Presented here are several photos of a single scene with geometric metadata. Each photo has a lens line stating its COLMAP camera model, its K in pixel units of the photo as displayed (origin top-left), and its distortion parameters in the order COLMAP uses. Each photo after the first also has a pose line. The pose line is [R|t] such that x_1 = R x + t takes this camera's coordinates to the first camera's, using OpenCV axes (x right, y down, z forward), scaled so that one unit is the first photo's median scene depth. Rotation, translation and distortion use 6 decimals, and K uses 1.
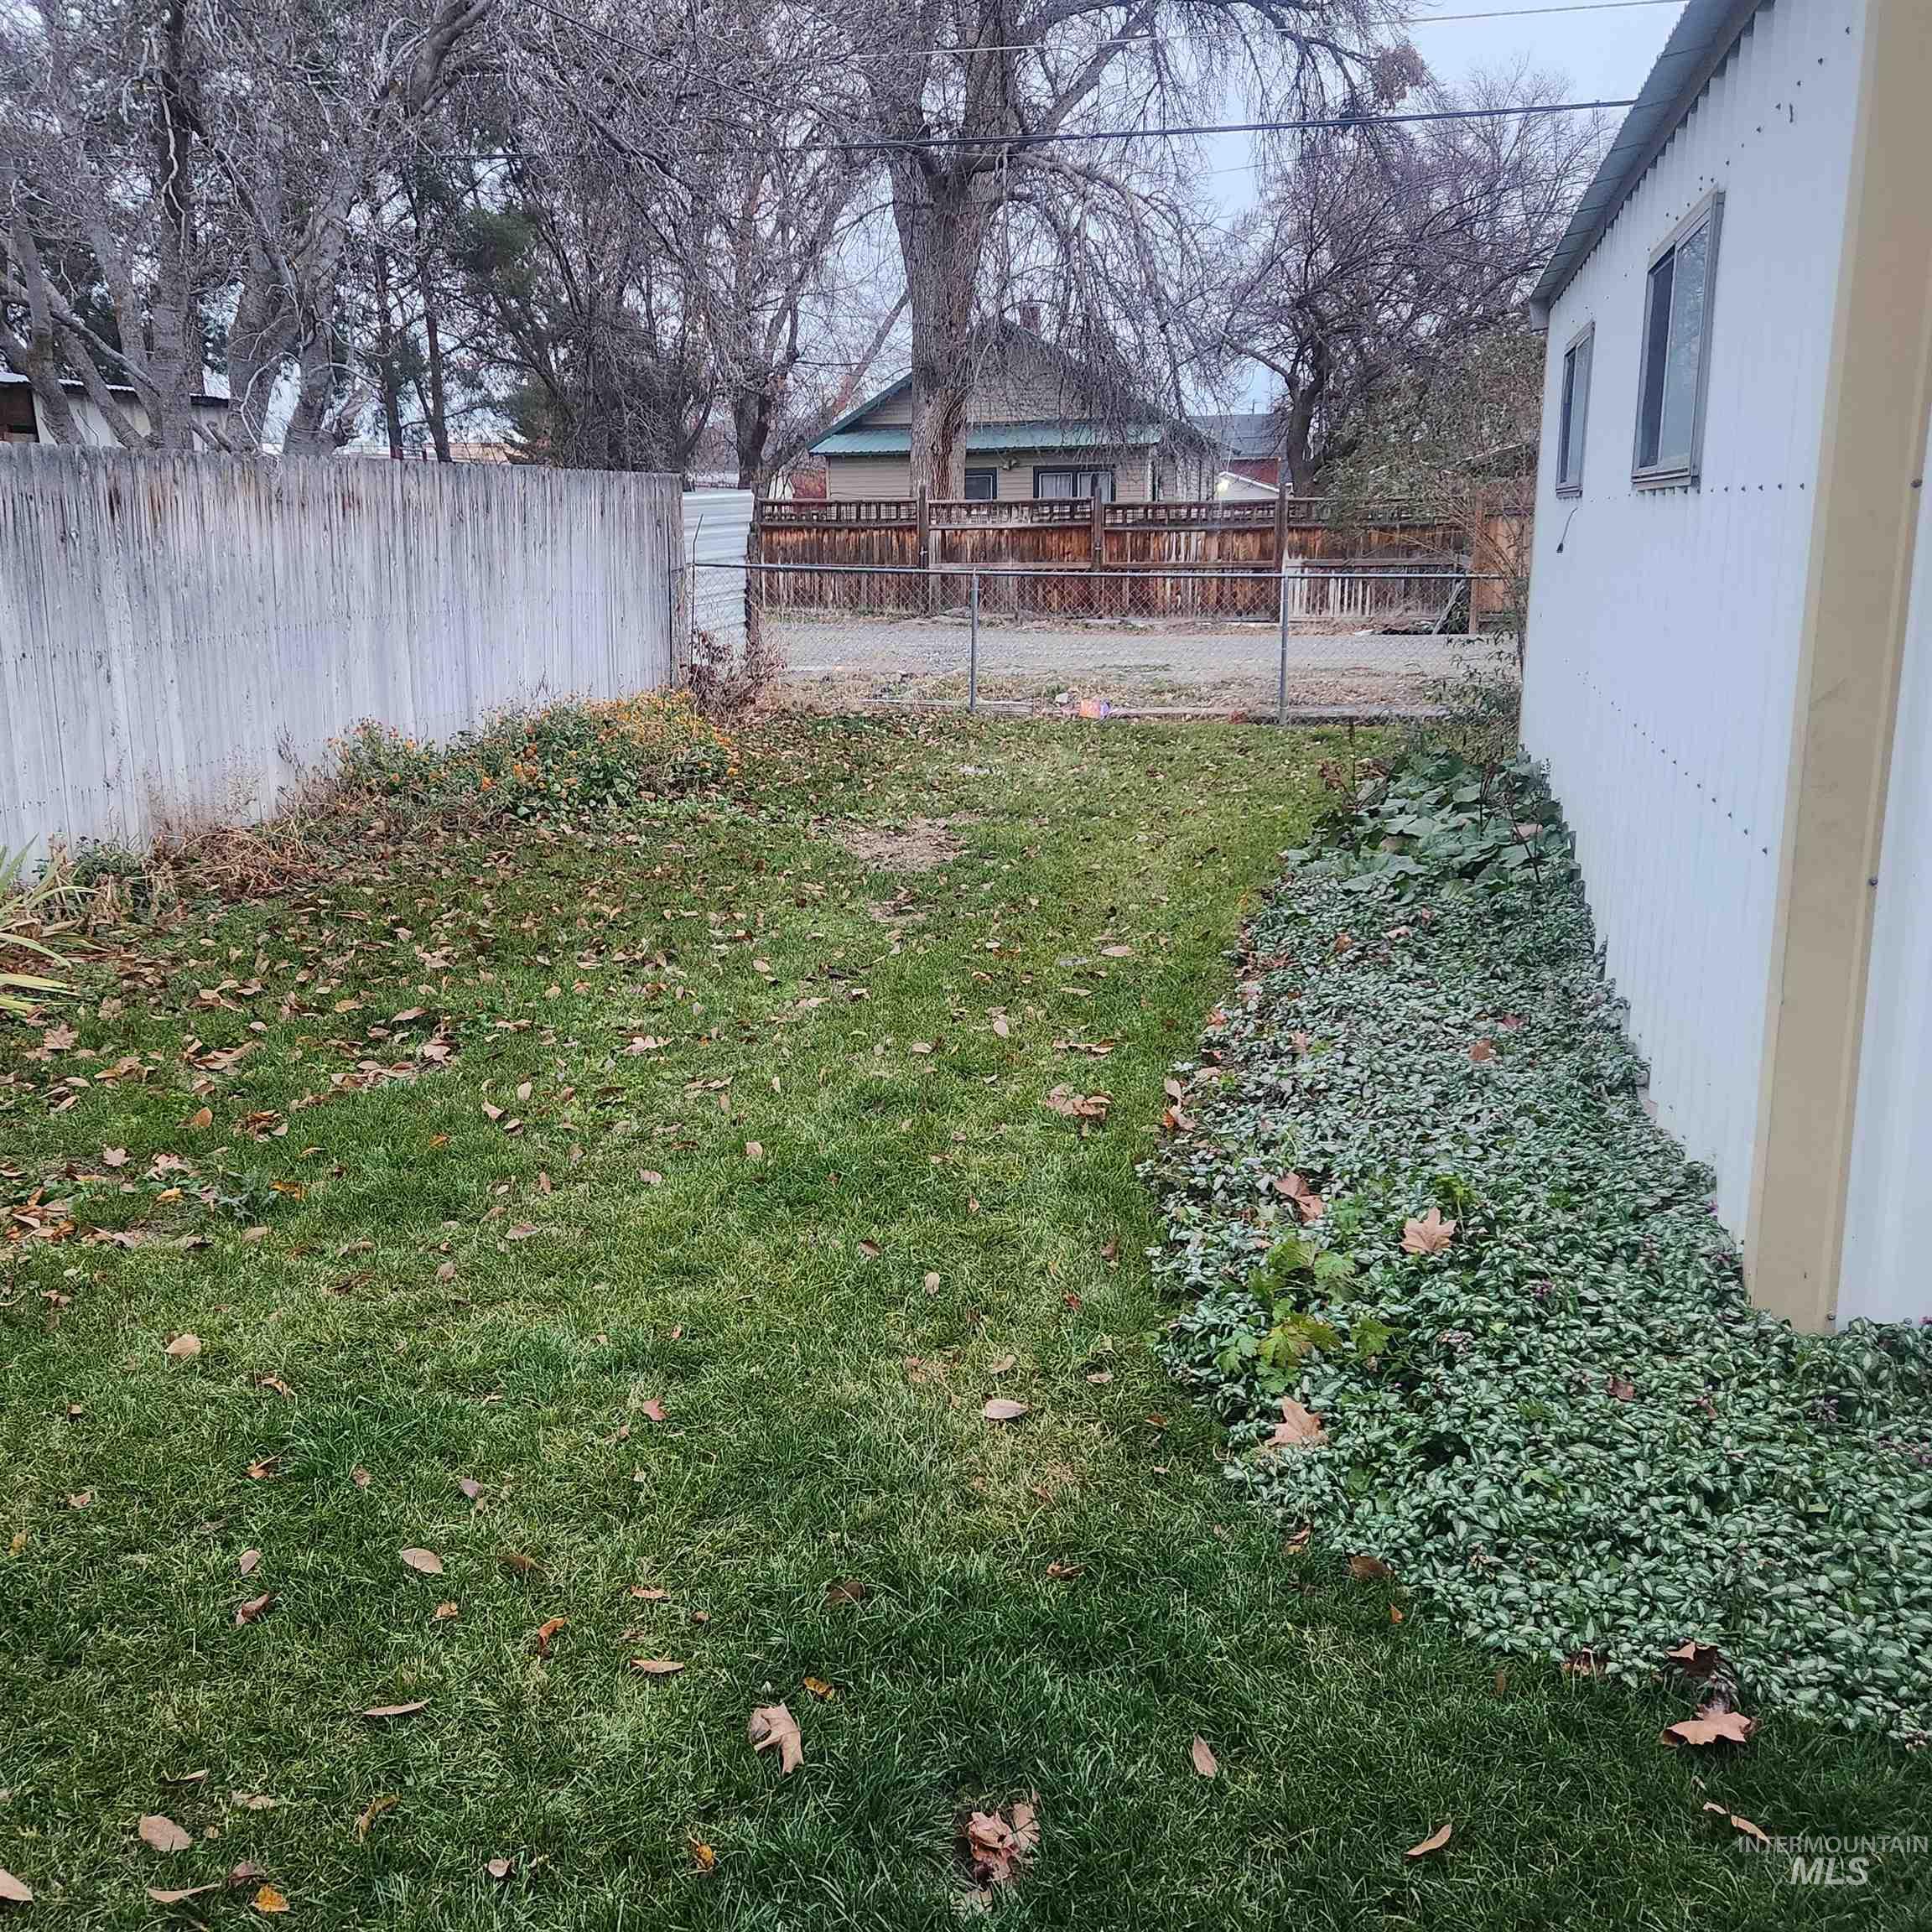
lens RADIAL K [[1717.1, 0, 905.3], [0, 1717.1, 936.4], [0, 0, 1]] dist [0.082673, -0.094019]
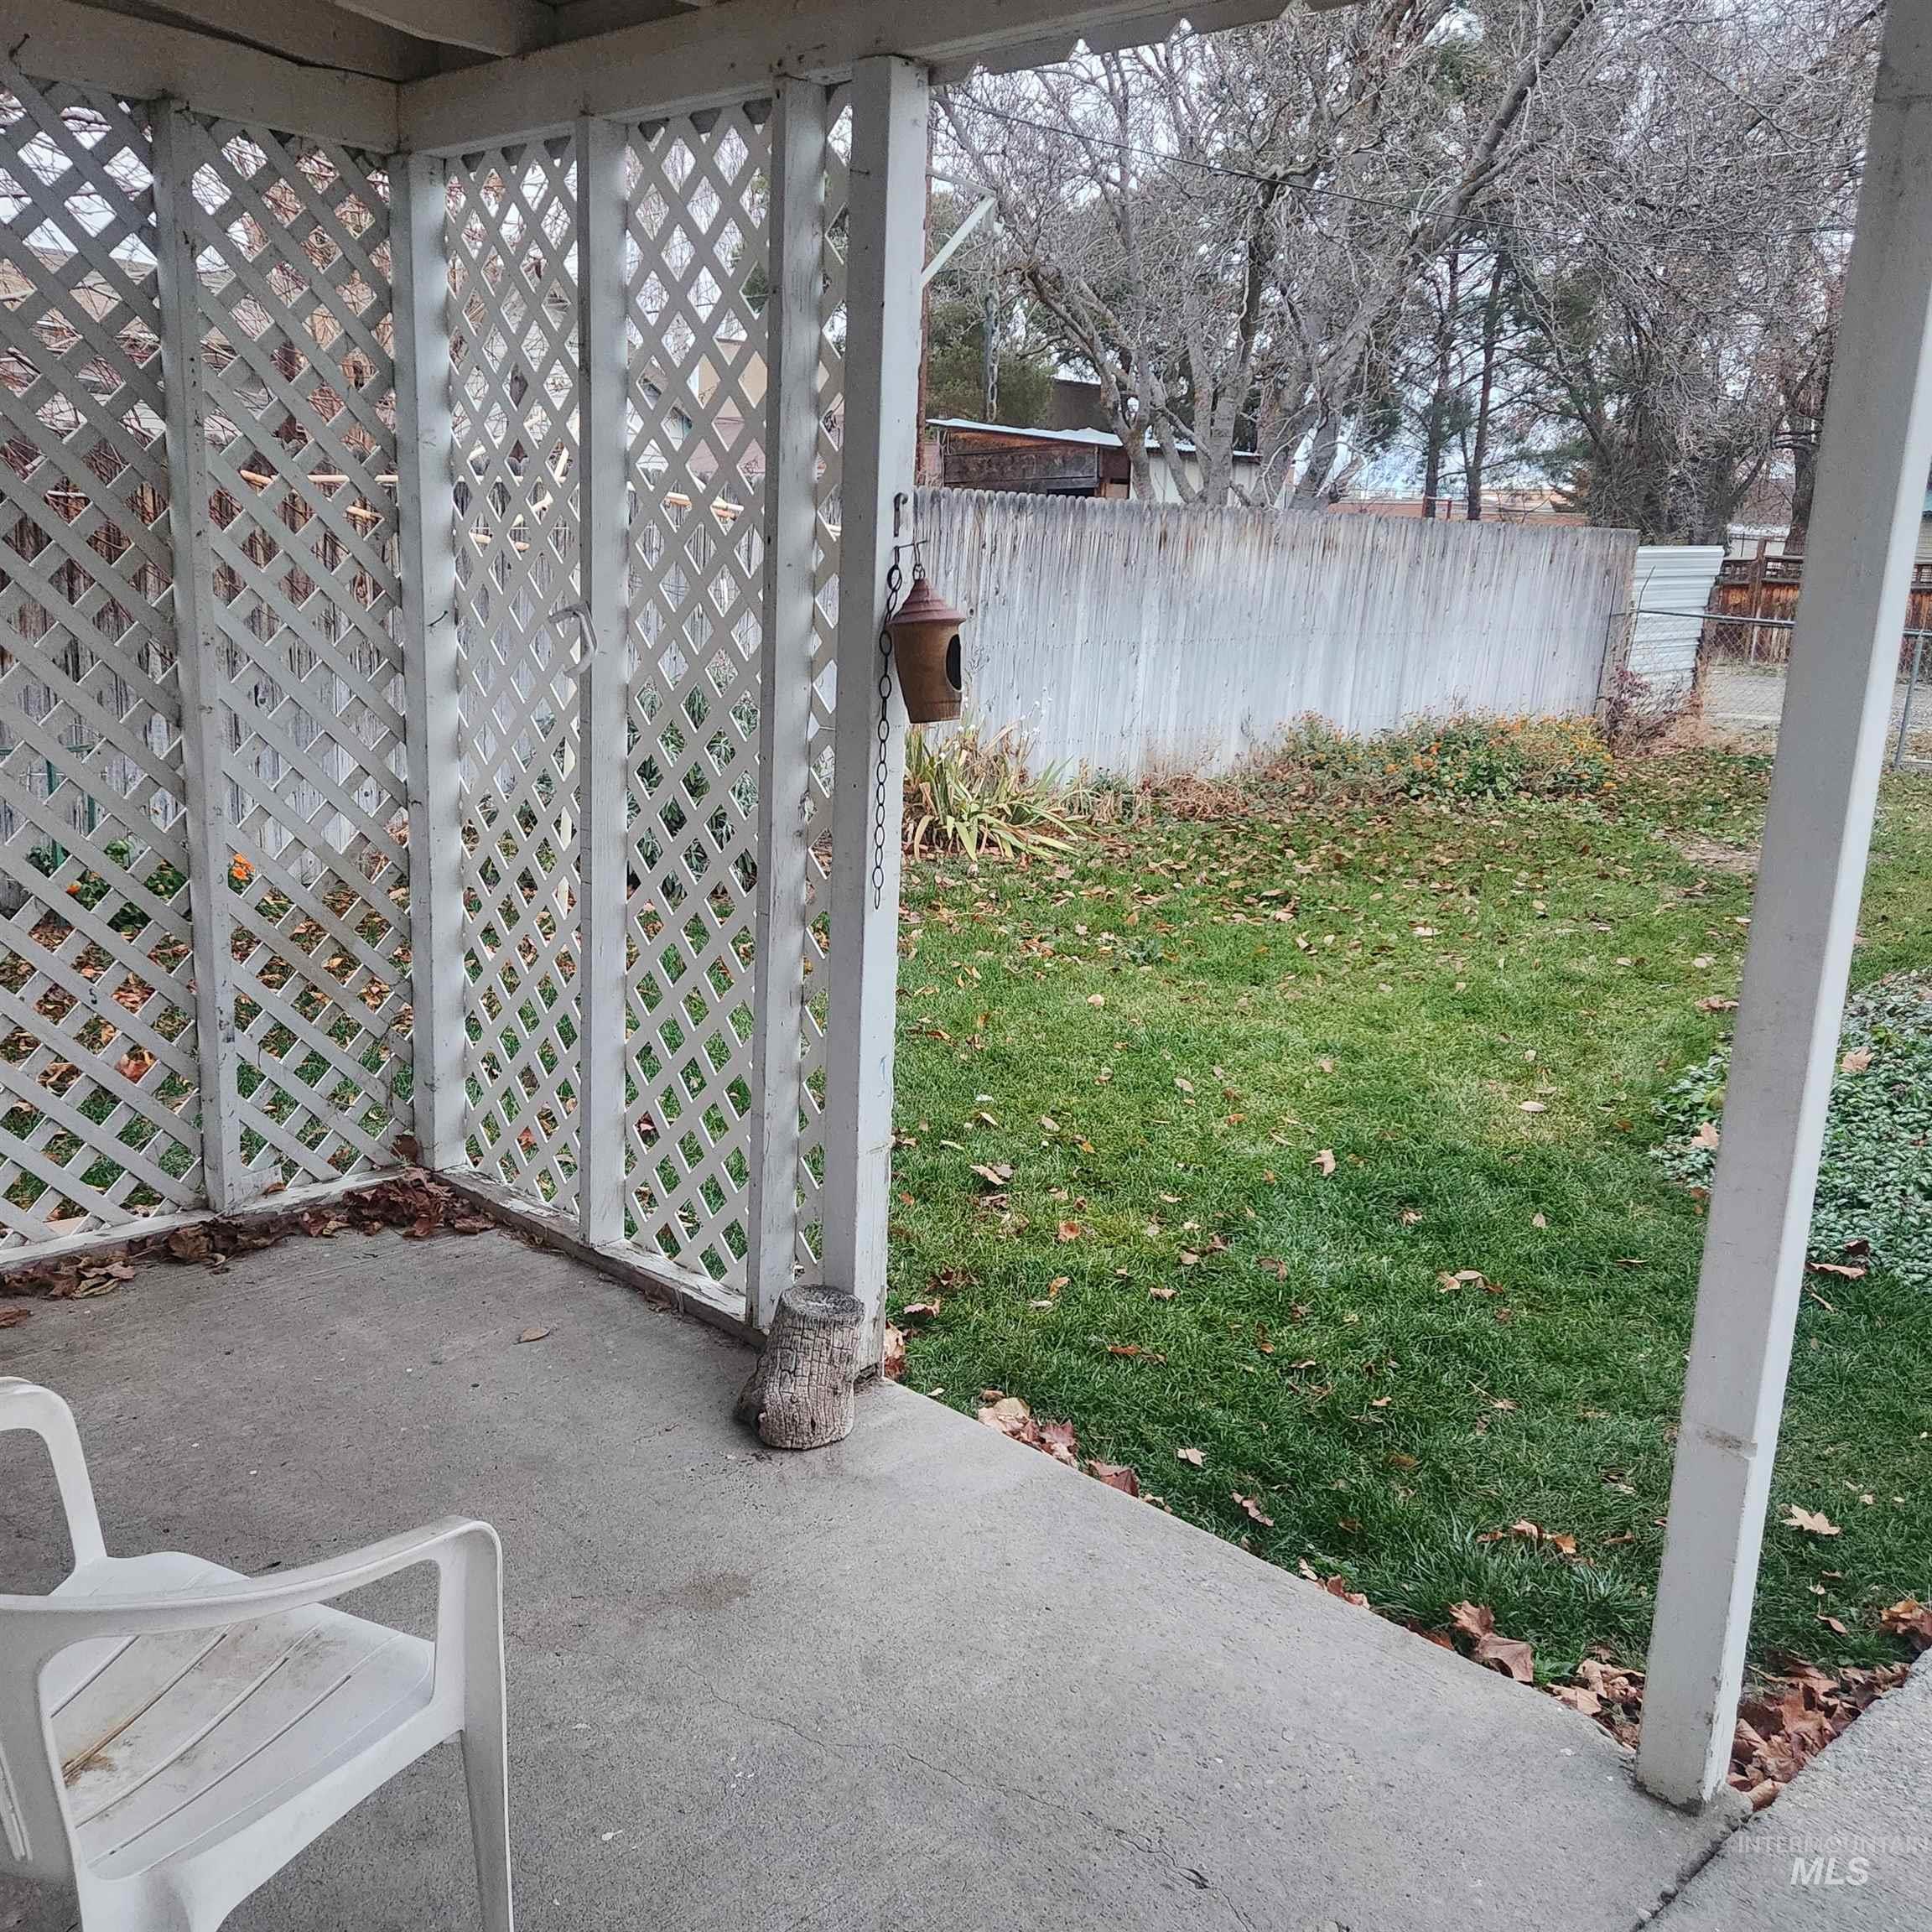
lens RADIAL K [[1717.1, 0, 905.3], [0, 1717.1, 936.4], [0, 0, 1]] dist [0.082673, -0.094019]
pose [[0.839177, 0.162535, -0.519003, 0.144717], [-0.174630, 0.984294, 0.025889, 0.065546], [0.515059, 0.068908, 0.854380, -0.274399]]
